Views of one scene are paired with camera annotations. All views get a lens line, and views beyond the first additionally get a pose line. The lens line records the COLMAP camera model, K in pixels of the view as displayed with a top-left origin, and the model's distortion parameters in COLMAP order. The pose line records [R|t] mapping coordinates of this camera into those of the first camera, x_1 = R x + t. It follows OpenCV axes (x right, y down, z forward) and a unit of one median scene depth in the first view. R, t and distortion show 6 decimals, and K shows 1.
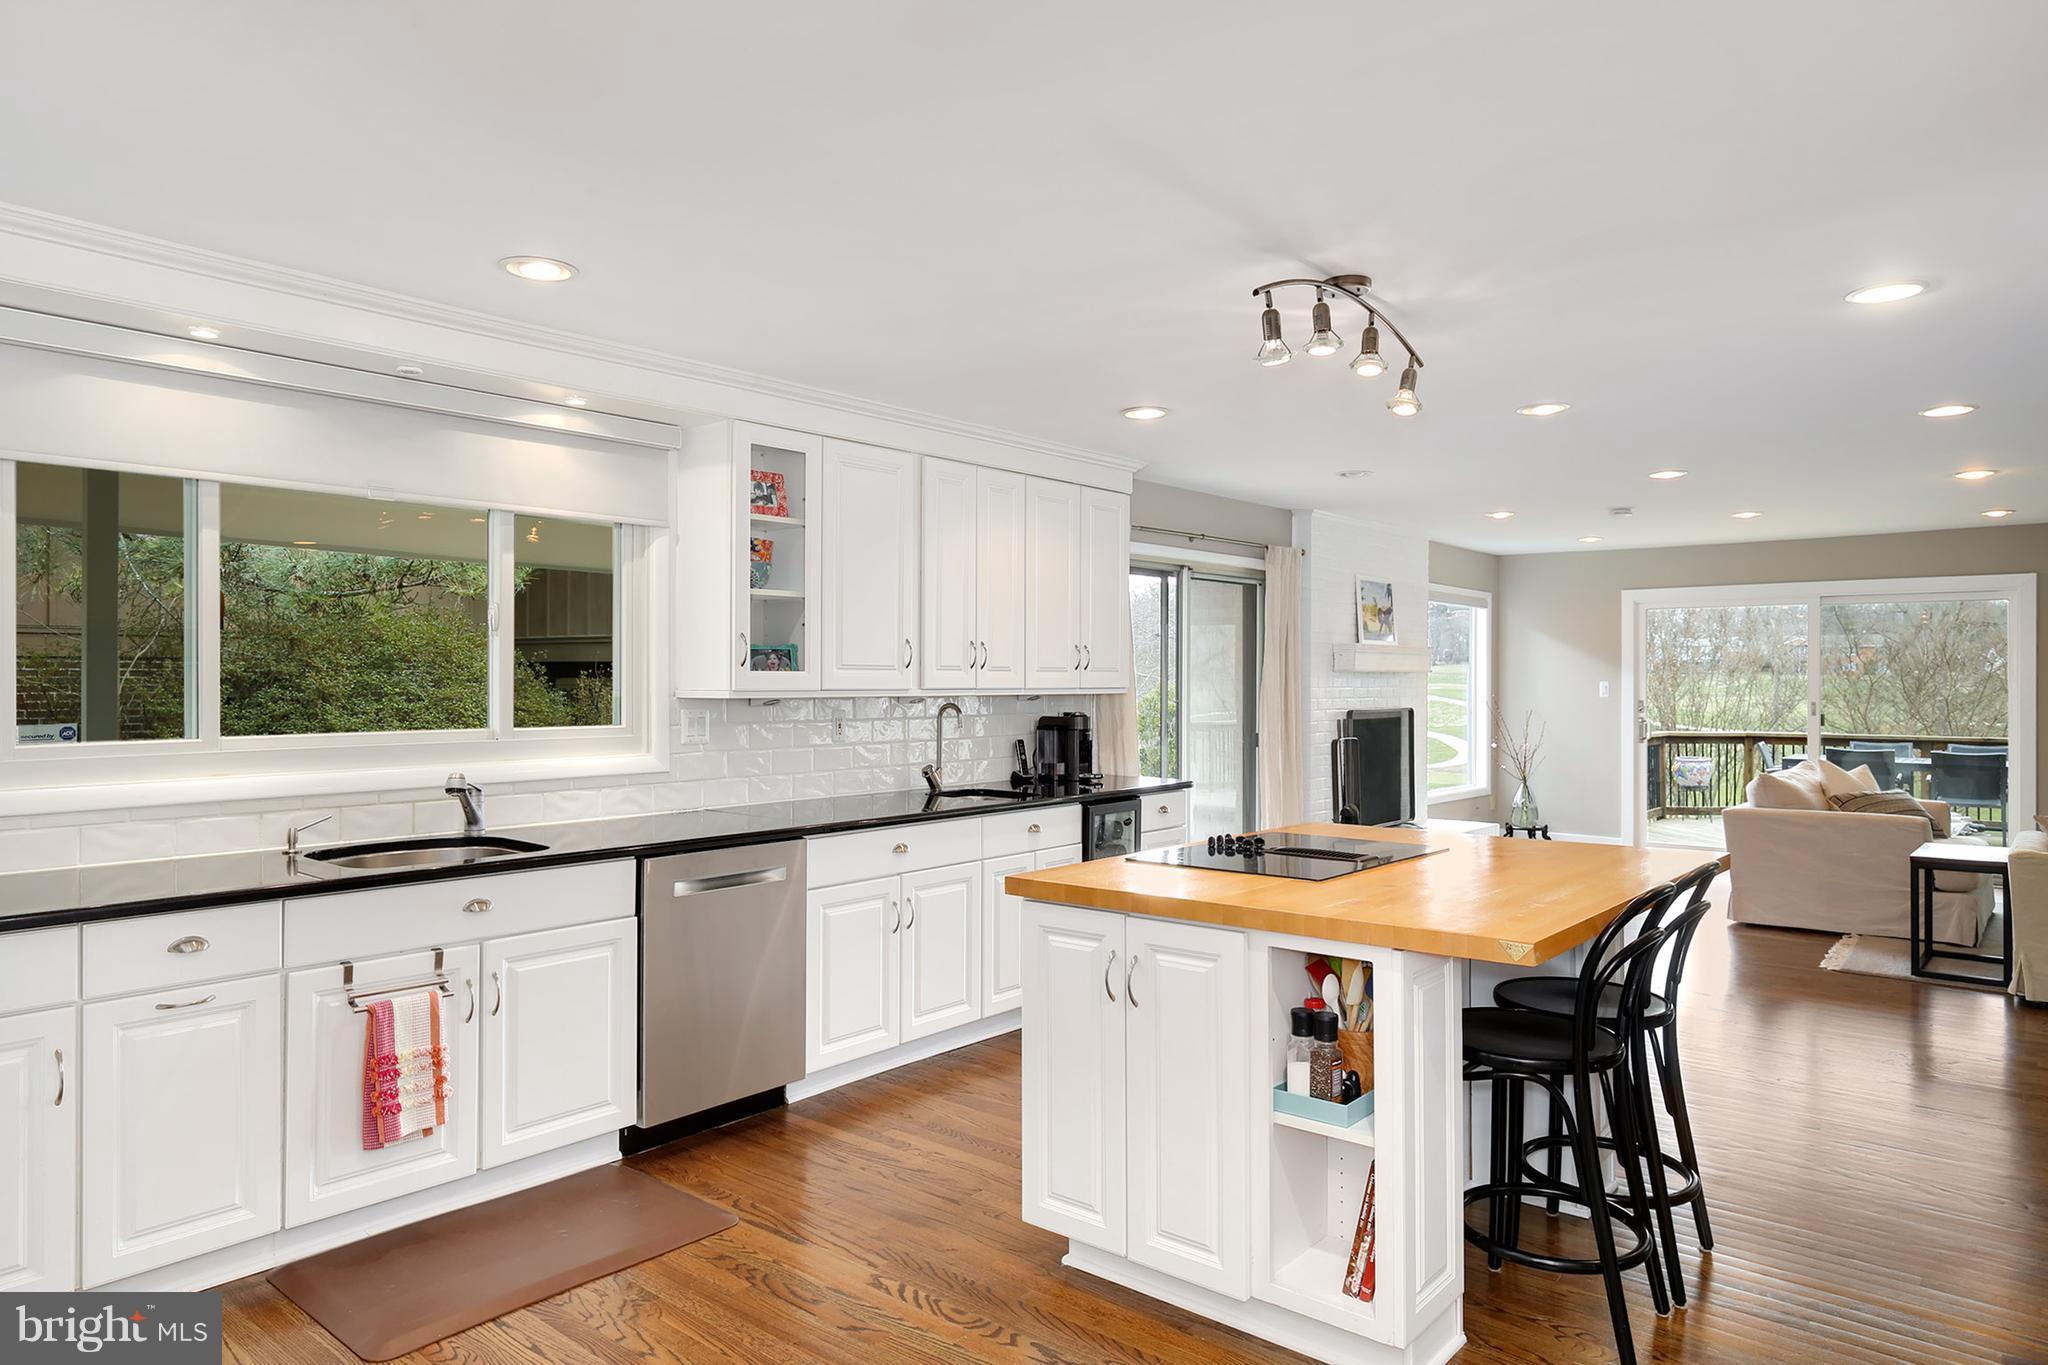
lens RADIAL K [[1259.5, 0, 1031.5], [0, 1259.5, 677.1], [0, 0, 1]] dist [-0.005112, -0.000369]
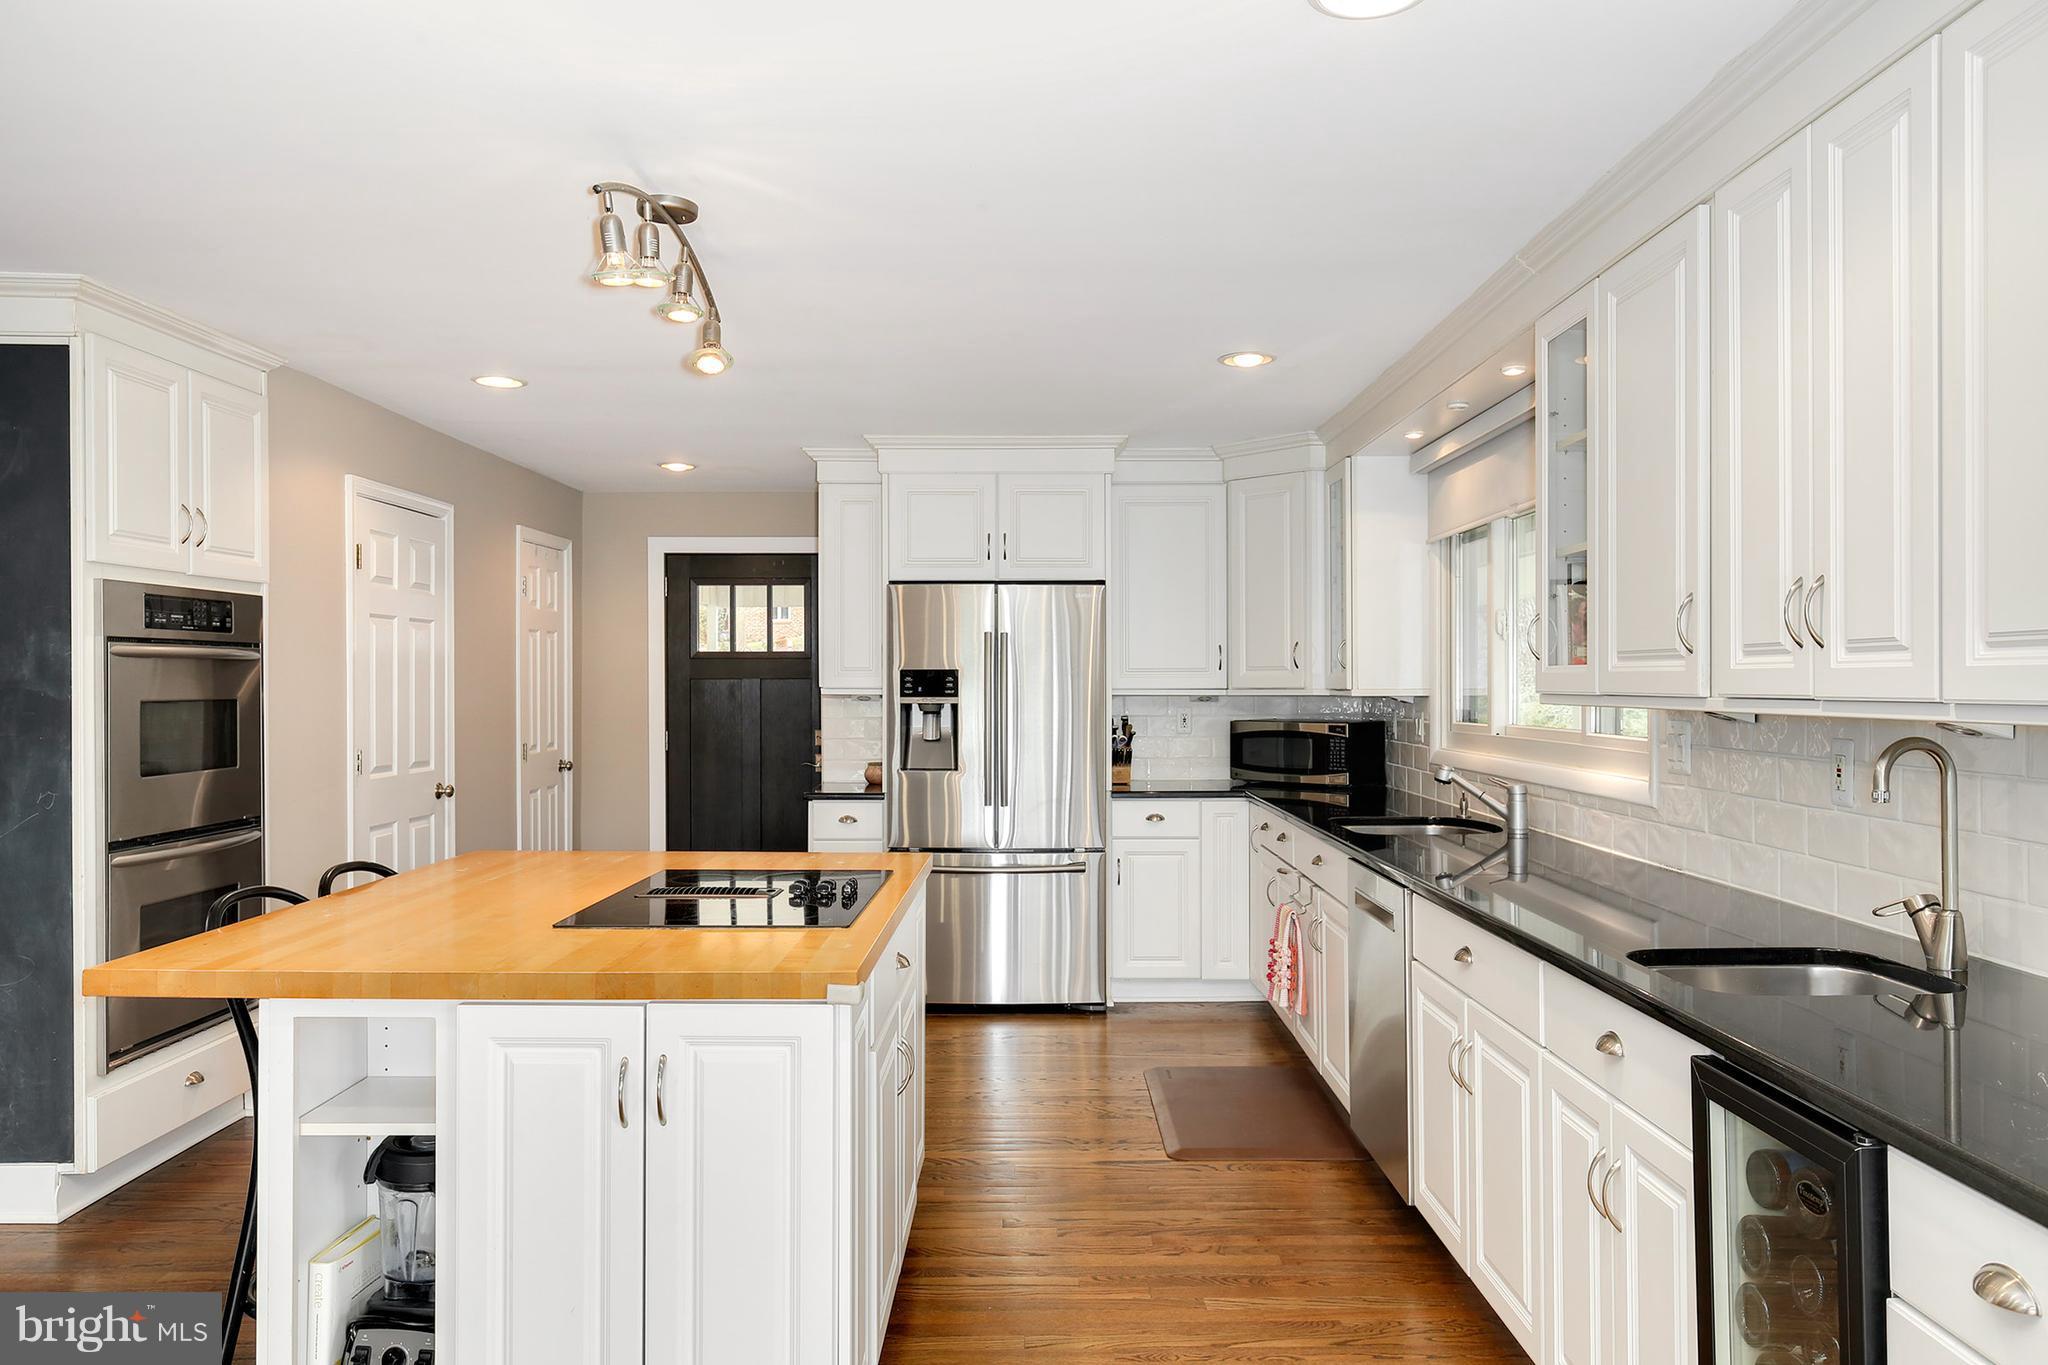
lens RADIAL K [[1380.2, 0, 1034.5], [0, 1380.2, 684.7], [0, 0, 1]] dist [-0.001139, 0.001245]
pose [[-0.764233, 0.001297, -0.644940, 0.405027], [0.002570, 0.999996, -0.001034, 0.004722], [0.644936, -0.002448, -0.764233, 1.146545]]
